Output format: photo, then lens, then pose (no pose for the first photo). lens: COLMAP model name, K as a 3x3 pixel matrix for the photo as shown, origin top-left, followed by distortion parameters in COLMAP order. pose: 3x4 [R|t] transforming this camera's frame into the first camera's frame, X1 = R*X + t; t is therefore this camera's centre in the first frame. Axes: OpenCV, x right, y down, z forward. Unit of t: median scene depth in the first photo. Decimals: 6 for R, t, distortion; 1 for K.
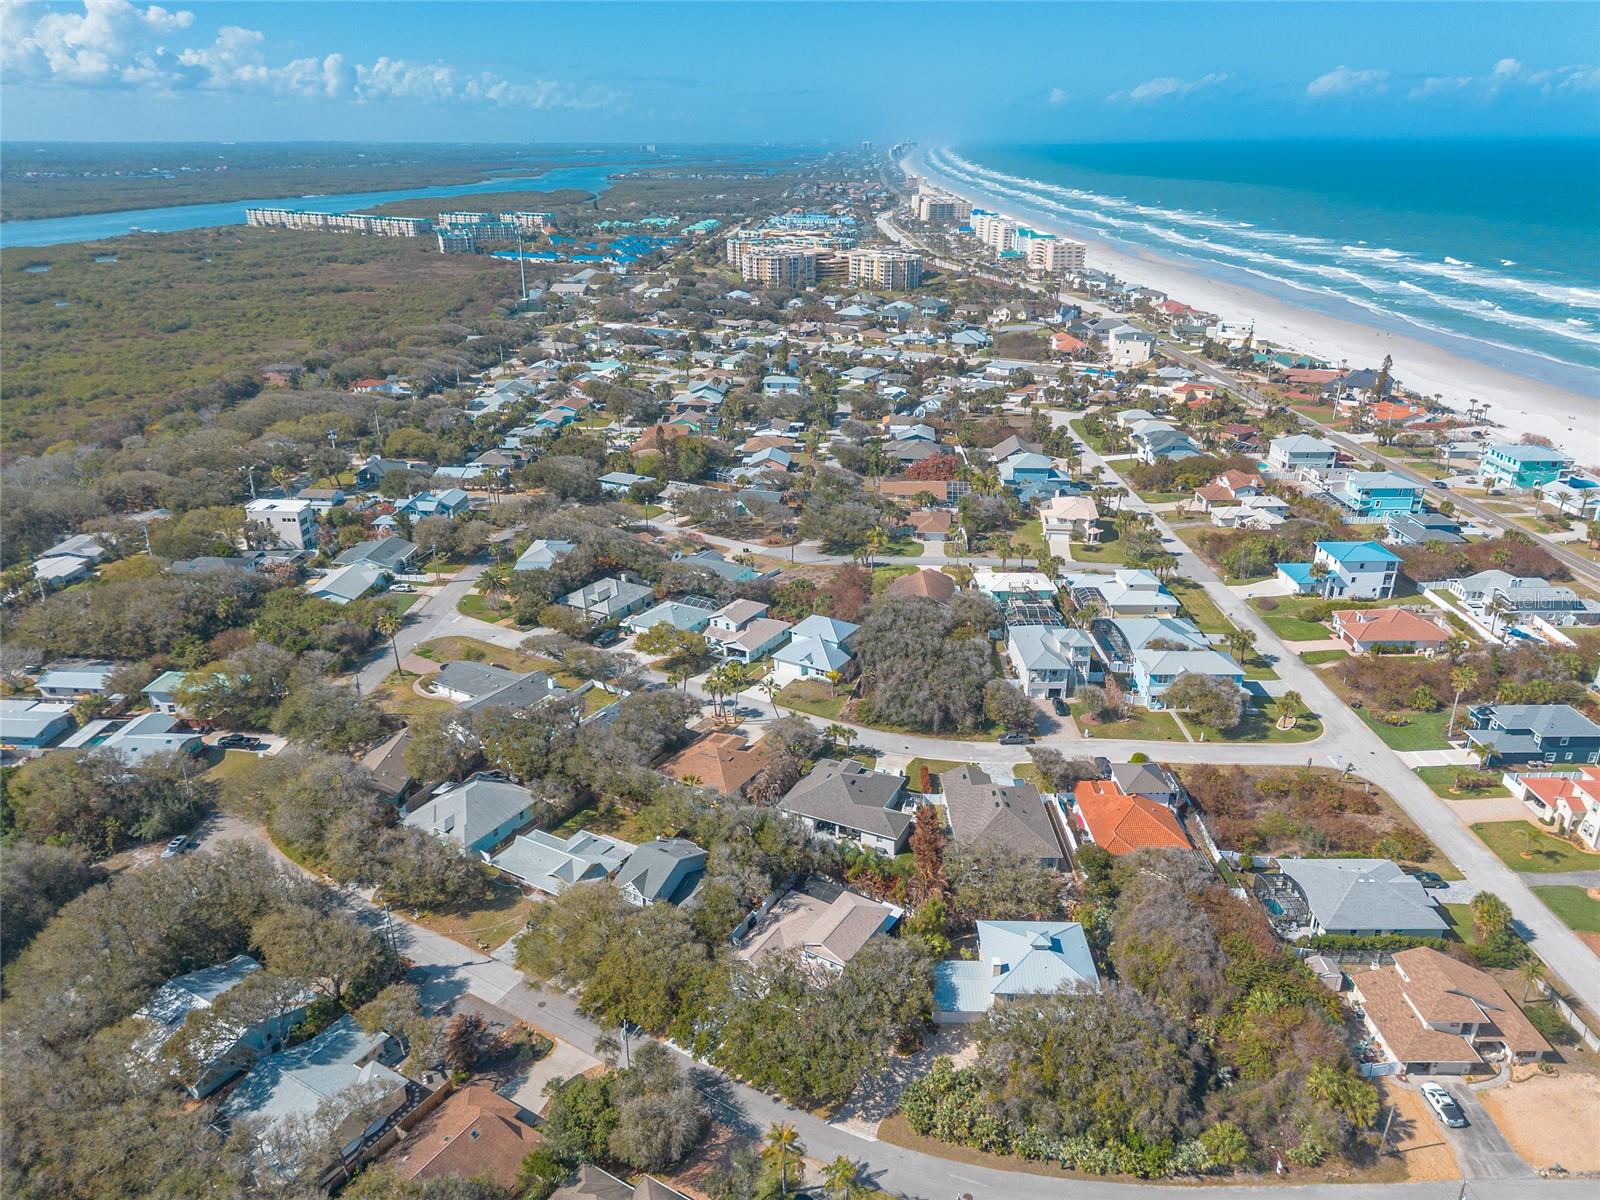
lens RADIAL K [[1125.2, 0, 802.8], [0, 1125.2, 593.6], [0, 0, 1]] dist [0.062401, -0.057499]
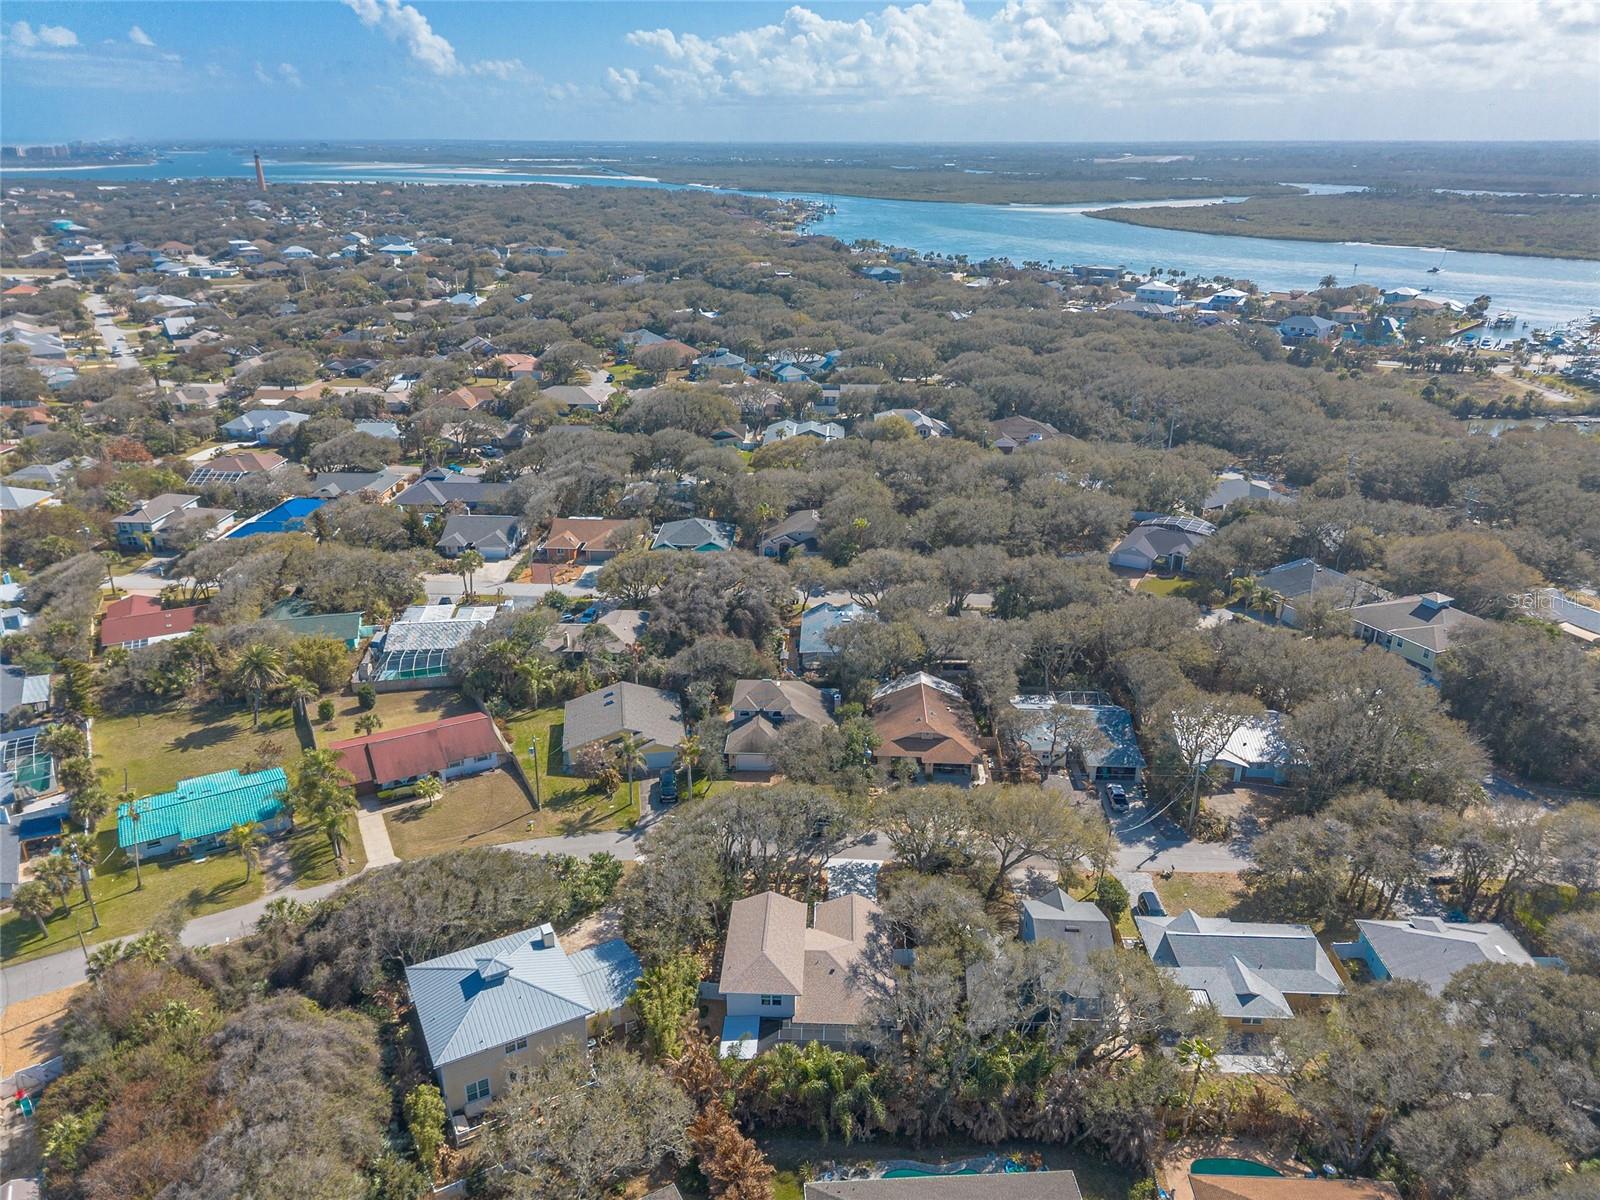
lens RADIAL K [[1125.2, 0, 803.7], [0, 1125.2, 602.5], [0, 0, 1]] dist [0.062401, -0.057499]
pose [[-0.873109, 0.182046, -0.452260, 0.208784], [-0.181438, 0.739696, 0.648020, -0.235353], [0.452505, 0.647849, -0.612806, 0.898191]]
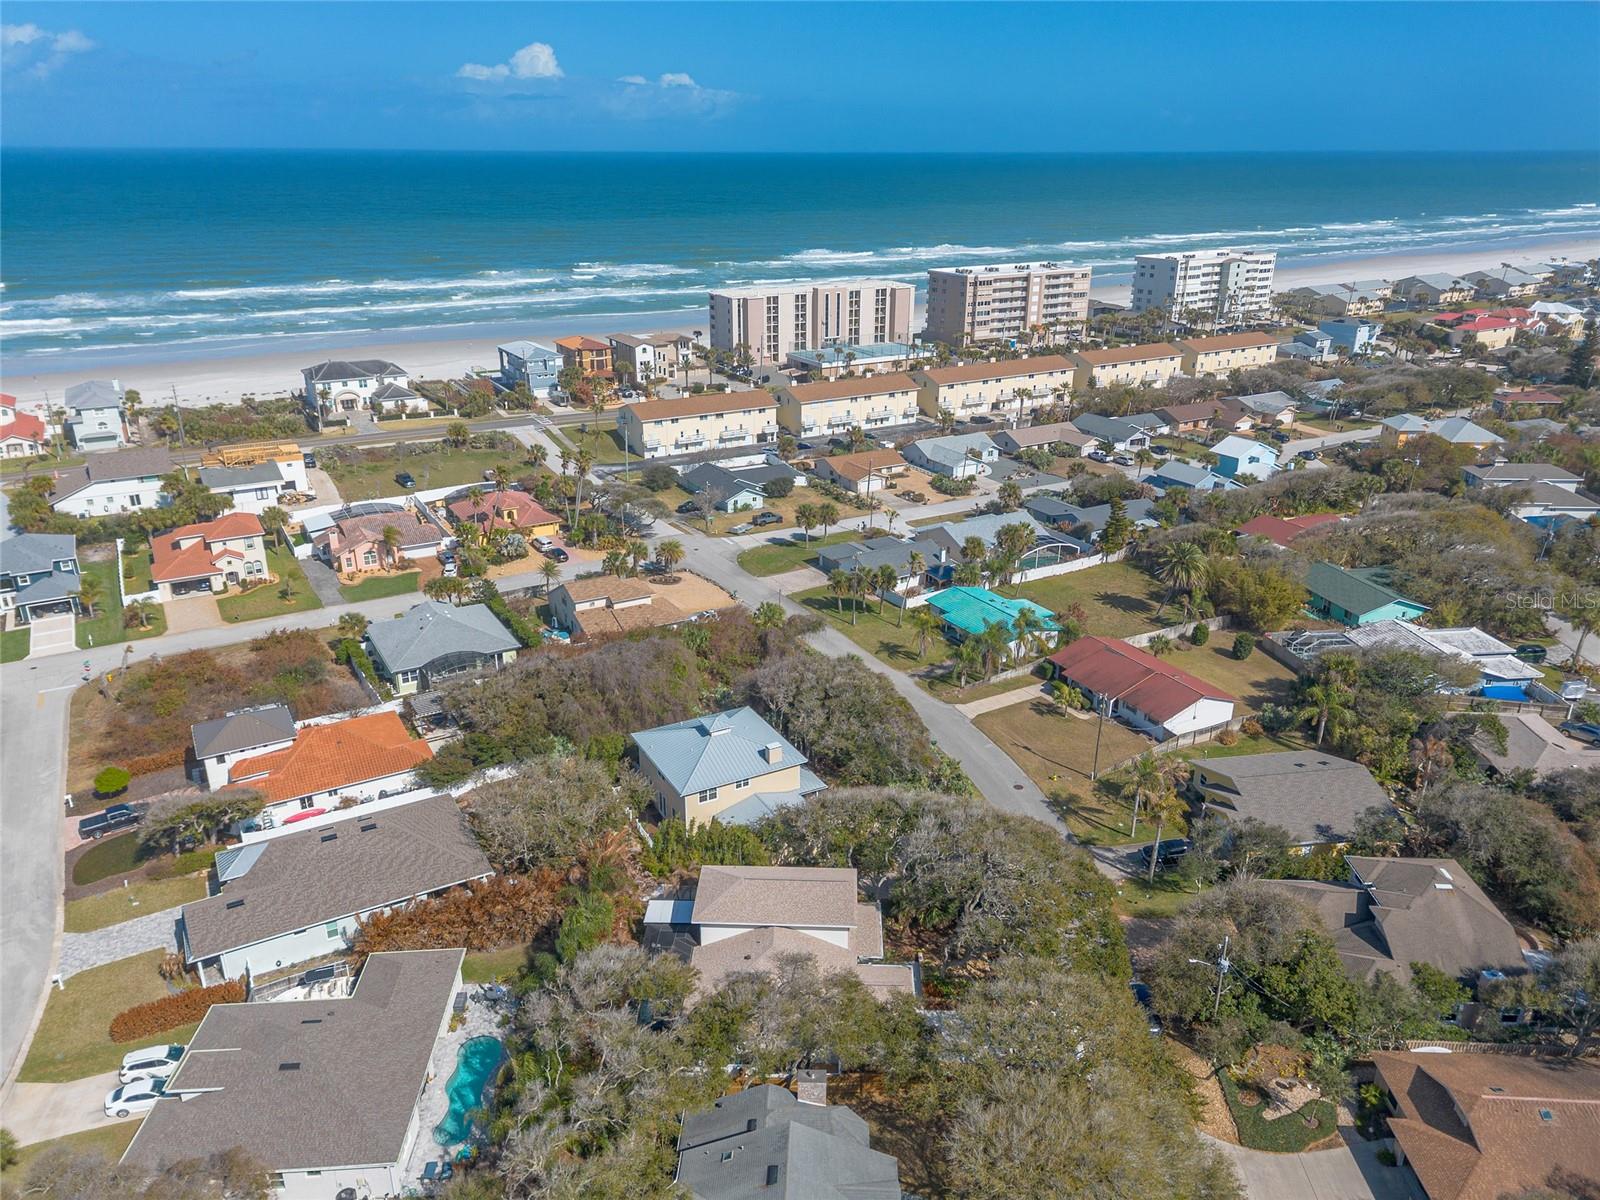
lens RADIAL K [[1125.2, 0, 802.3], [0, 1125.2, 628.7], [0, 0, 1]] dist [0.062401, -0.057499]
pose [[-0.493393, -0.336813, 0.801948, -0.285789], [0.318656, 0.787891, 0.526960, -0.097386], [-0.809334, 0.515543, -0.281412, 0.743694]]
